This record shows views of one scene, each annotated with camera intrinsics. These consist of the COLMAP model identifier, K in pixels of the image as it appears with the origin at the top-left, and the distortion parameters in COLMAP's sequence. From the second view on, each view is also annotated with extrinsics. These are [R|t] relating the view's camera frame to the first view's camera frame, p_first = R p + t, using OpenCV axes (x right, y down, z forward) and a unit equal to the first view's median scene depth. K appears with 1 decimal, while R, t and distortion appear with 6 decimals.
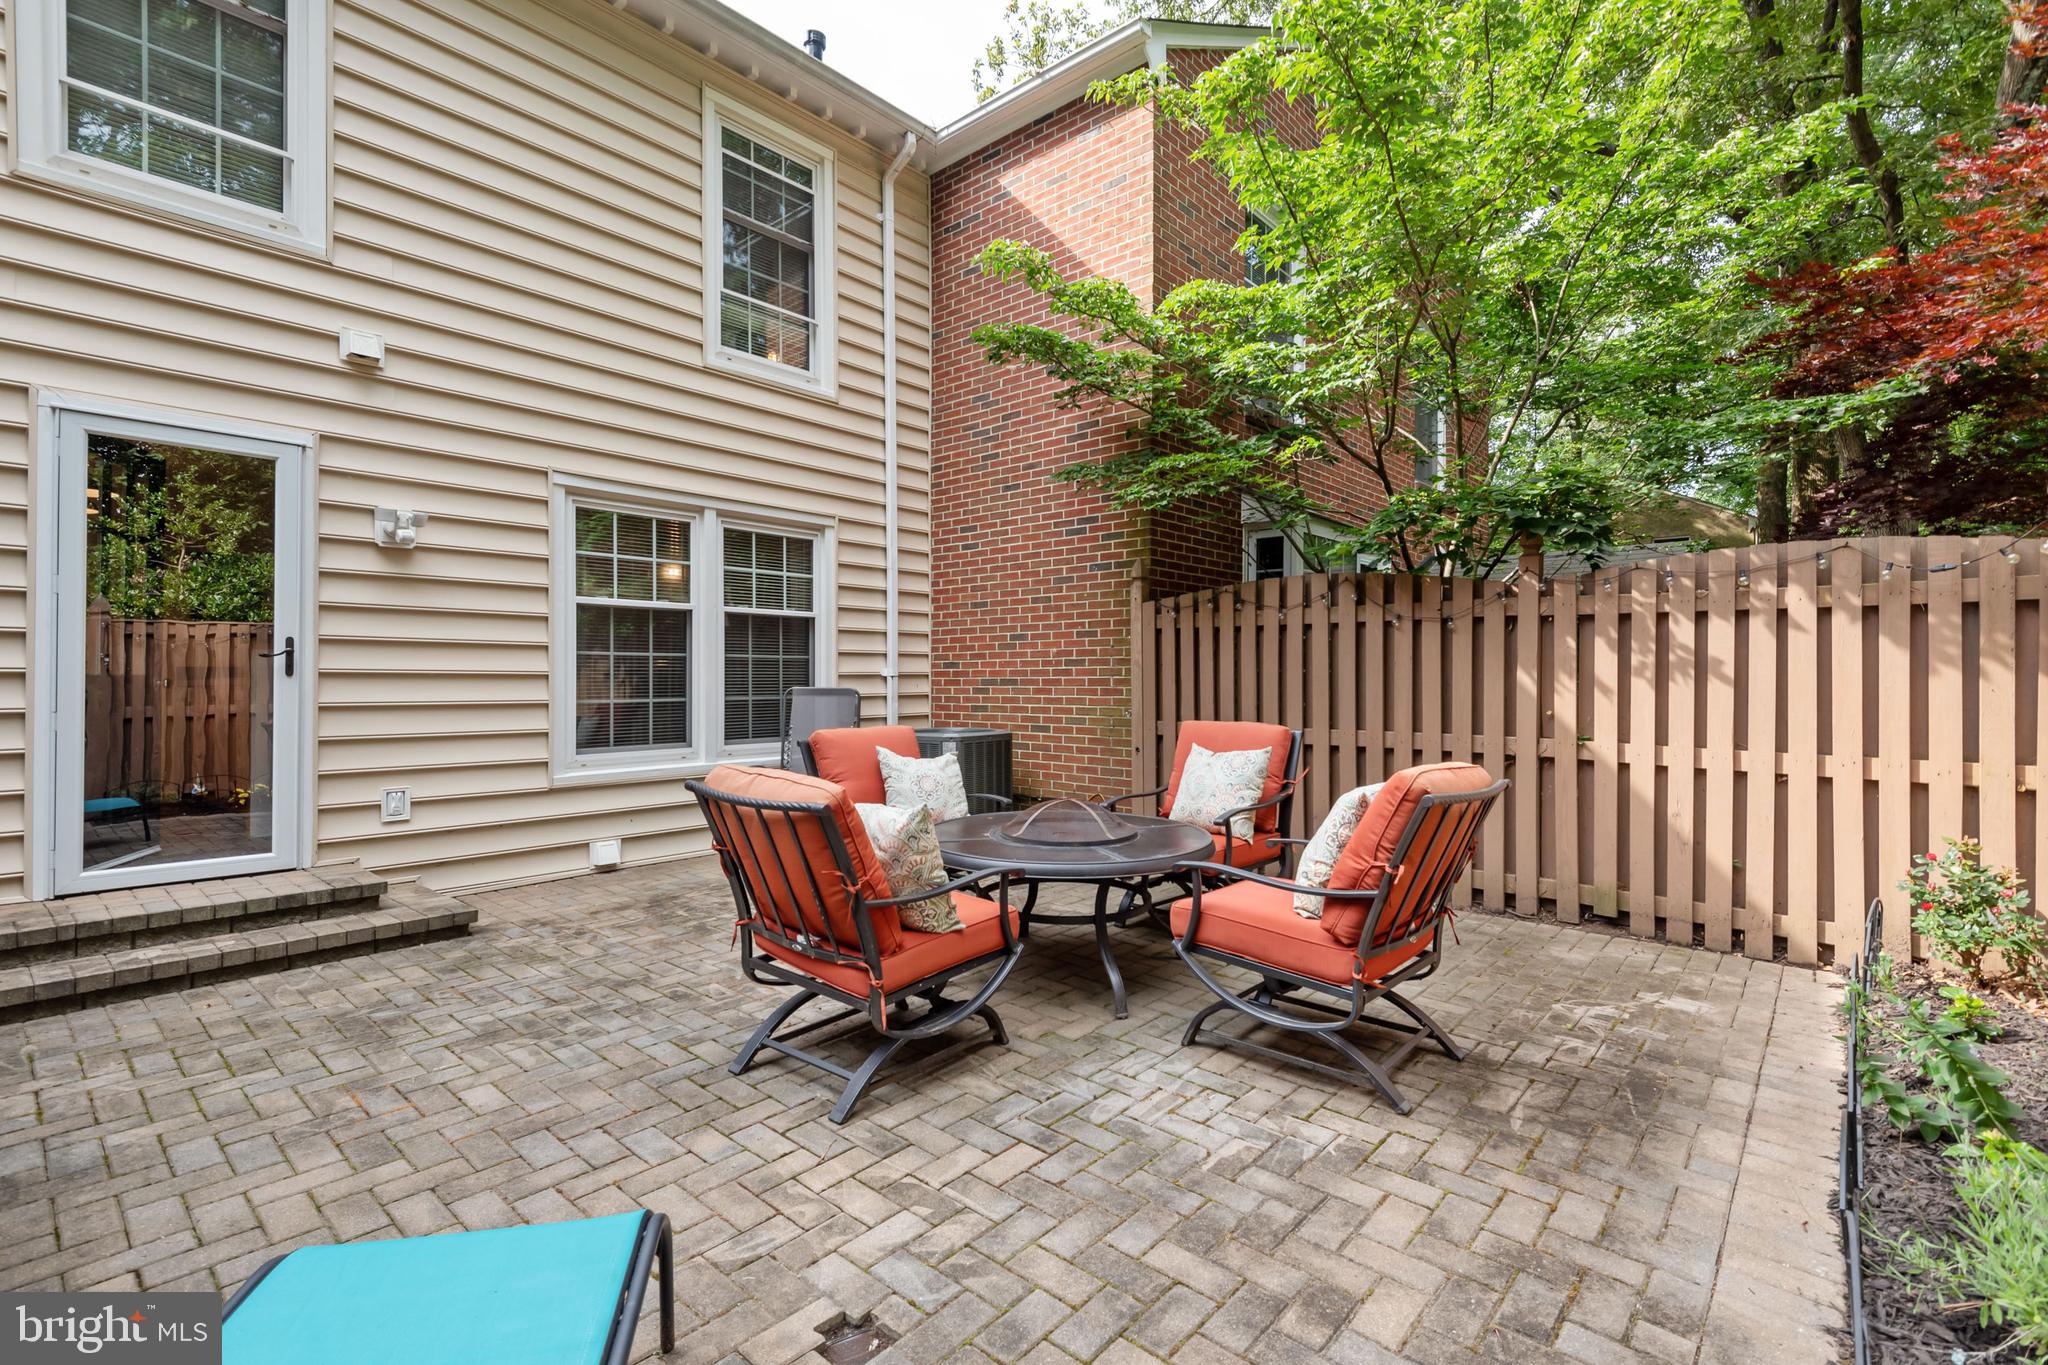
lens RADIAL K [[929.5, 0, 1023.1], [0, 929.5, 681.4], [0, 0, 1]] dist [0.028252, -0.012031]
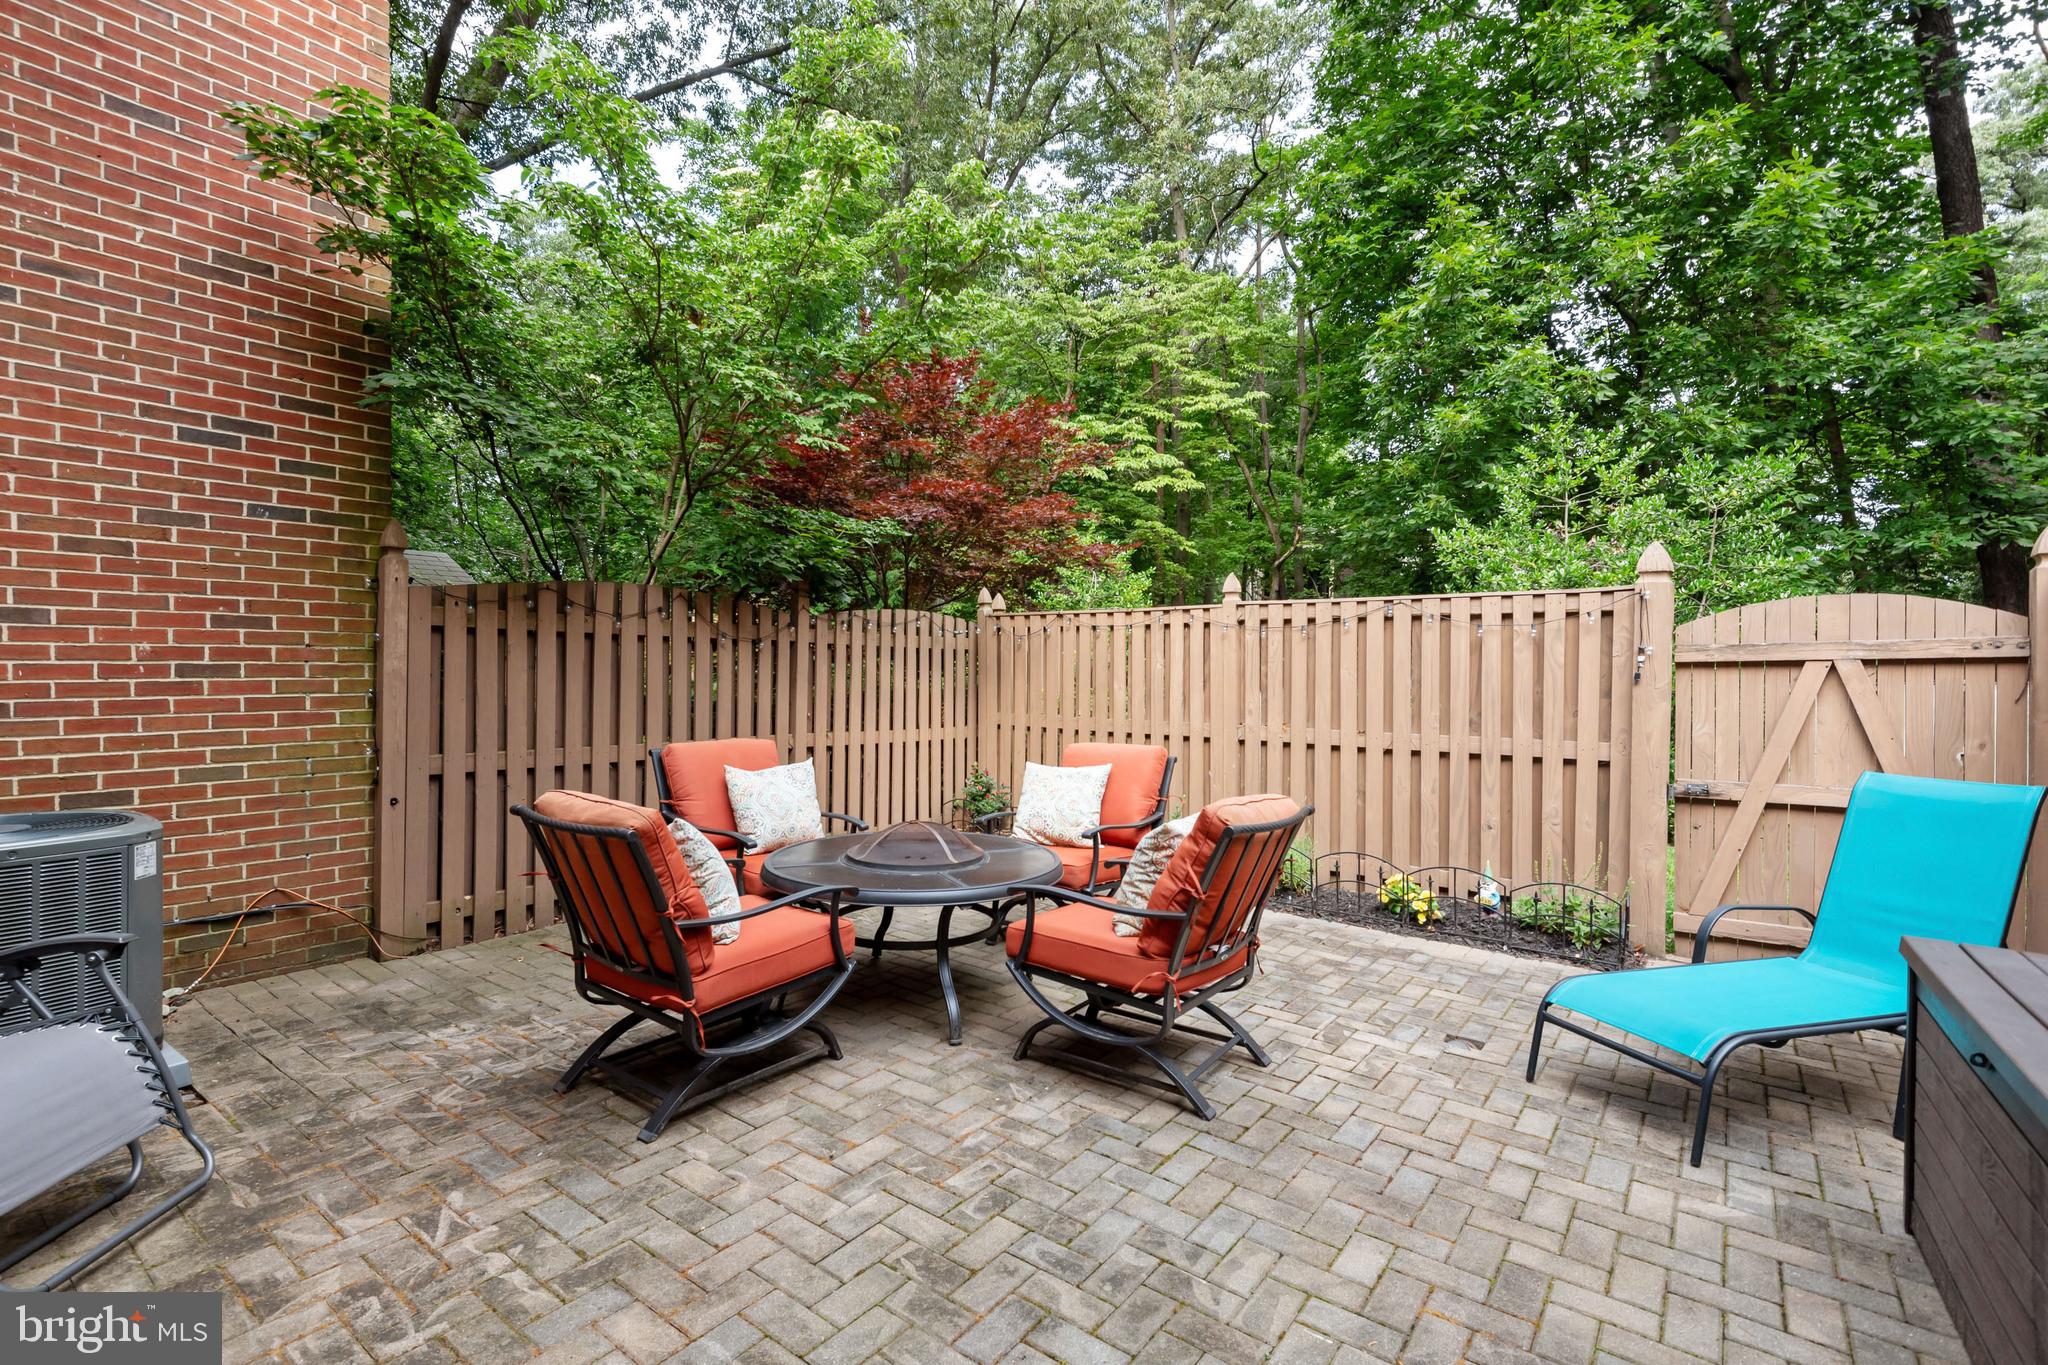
lens RADIAL K [[929.5, 0, 1015.7], [0, 929.5, 676.5], [0, 0, 1]] dist [0.028252, -0.012031]
pose [[-0.077626, -0.006682, 0.996960, -0.638967], [-0.000238, 0.999978, 0.006684, -0.024023], [-0.996983, 0.000282, -0.077626, 0.647772]]
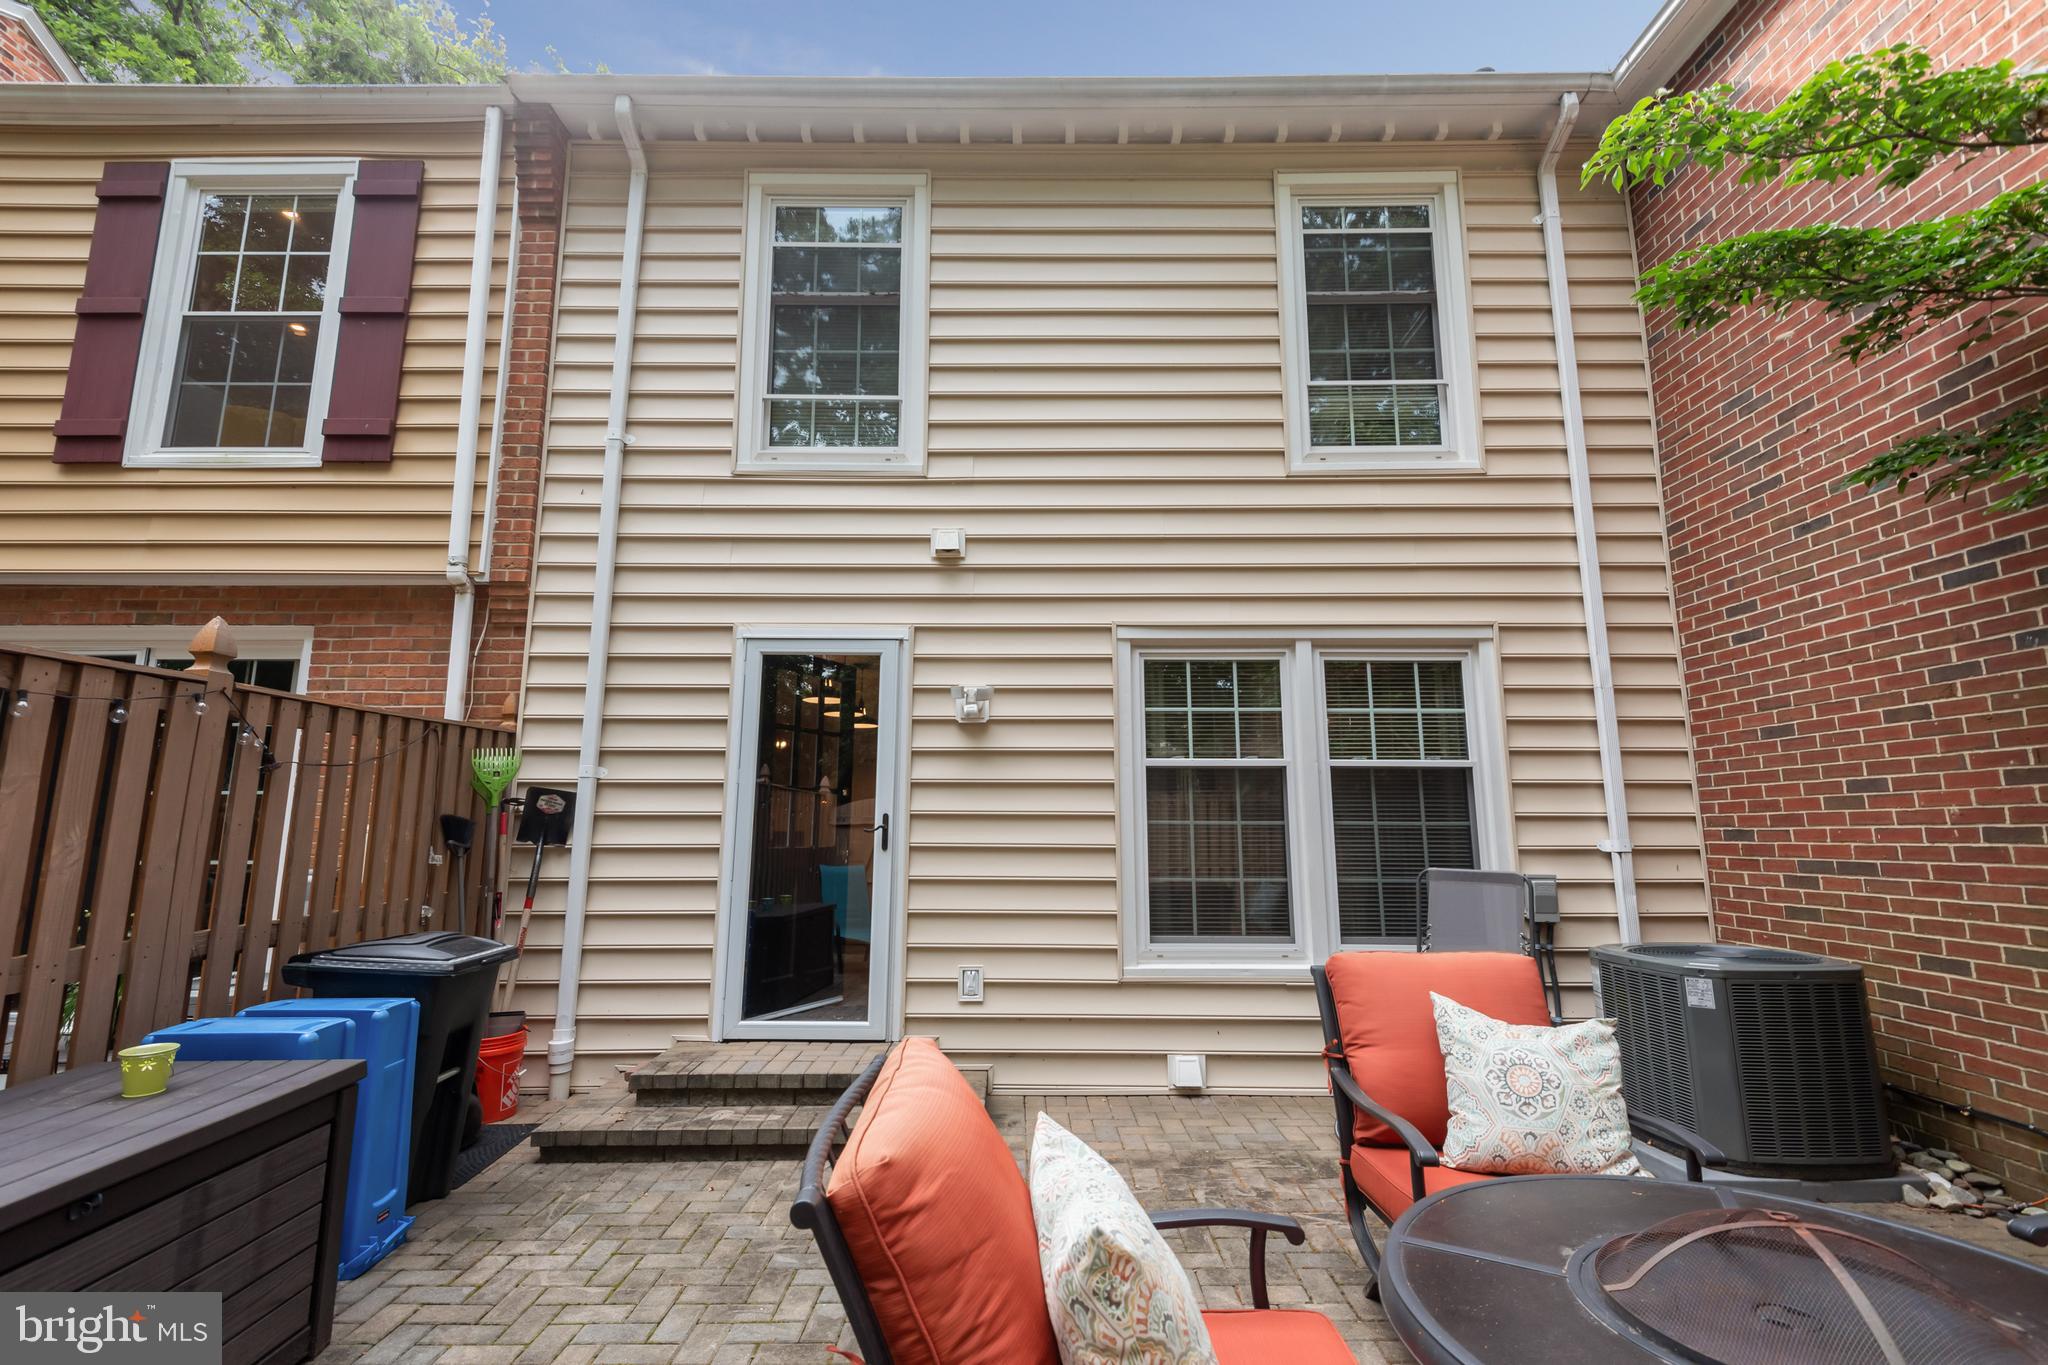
lens RADIAL K [[929.5, 0, 1011.1], [0, 929.5, 672.4], [0, 0, 1]] dist [0.028252, -0.012031]
pose [[0.657454, -0.124370, -0.743160, 0.104024], [-0.003334, 0.985794, -0.167925, -0.022542], [0.753488, 0.112881, 0.647699, 0.313653]]
